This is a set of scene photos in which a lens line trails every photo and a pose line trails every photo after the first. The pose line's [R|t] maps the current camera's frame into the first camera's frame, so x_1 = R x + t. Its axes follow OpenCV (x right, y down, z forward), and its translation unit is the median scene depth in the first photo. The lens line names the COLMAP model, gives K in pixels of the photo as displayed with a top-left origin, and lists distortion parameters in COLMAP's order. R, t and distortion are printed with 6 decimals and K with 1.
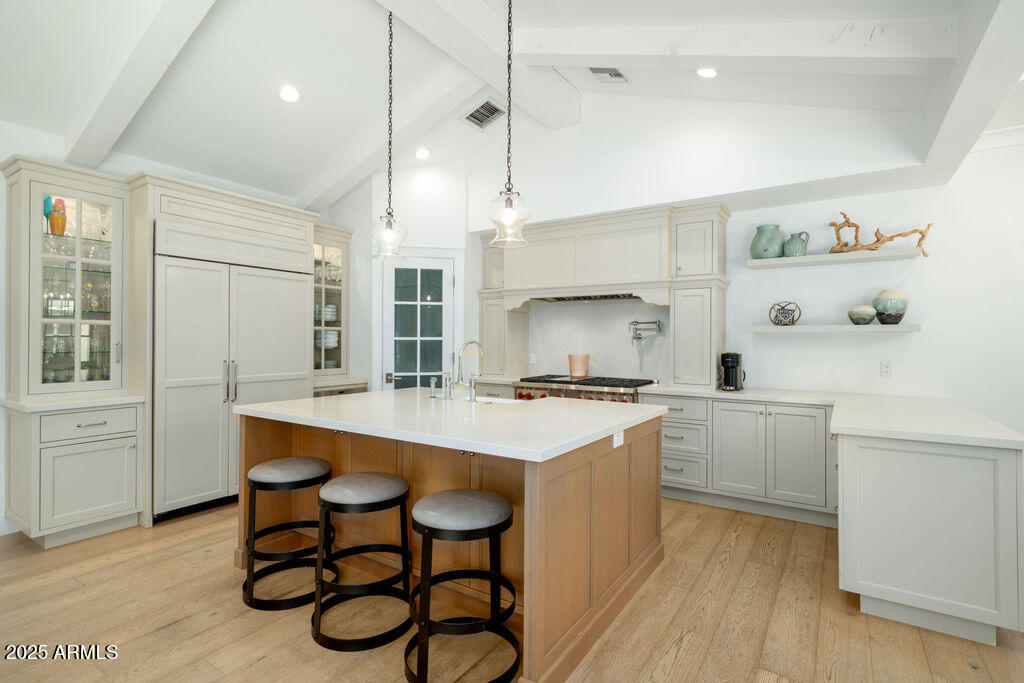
lens RADIAL K [[491.4, 0, 513.1], [0, 491.4, 339.6], [0, 0, 1]] dist [0.001998, -0.000856]
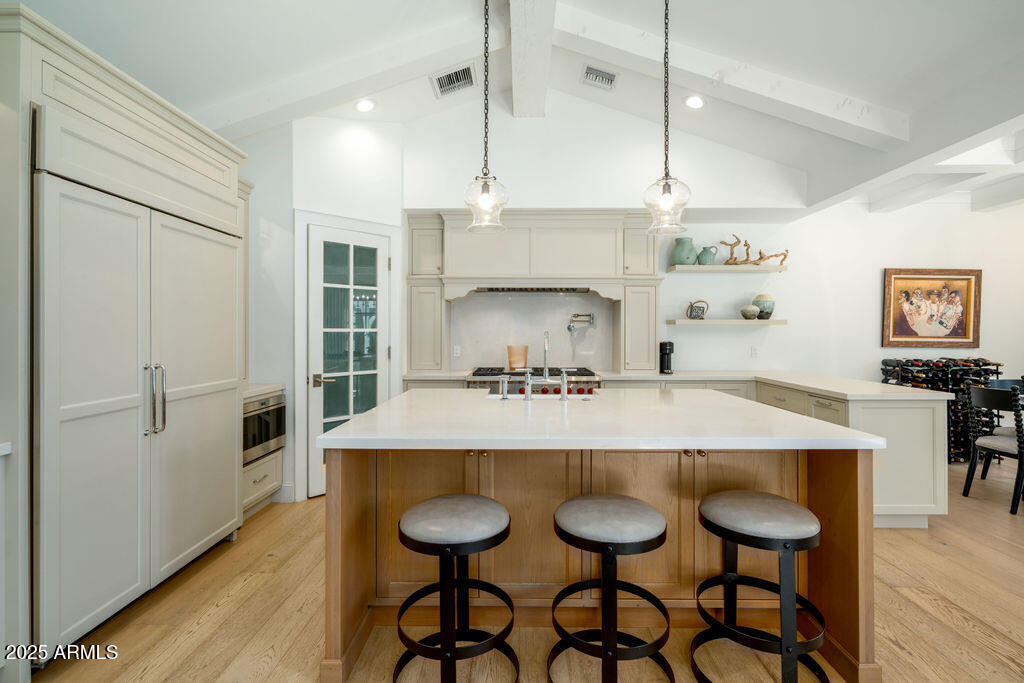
lens RADIAL K [[465.5, 0, 512.9], [0, 465.5, 337.7], [0, 0, 1]] dist [-0.004999, 0.002797]
pose [[0.839016, -0.009561, 0.544023, -0.463650], [0.002502, 0.999903, 0.013714, 0.000586], [-0.544101, -0.010145, 0.838958, 0.242108]]
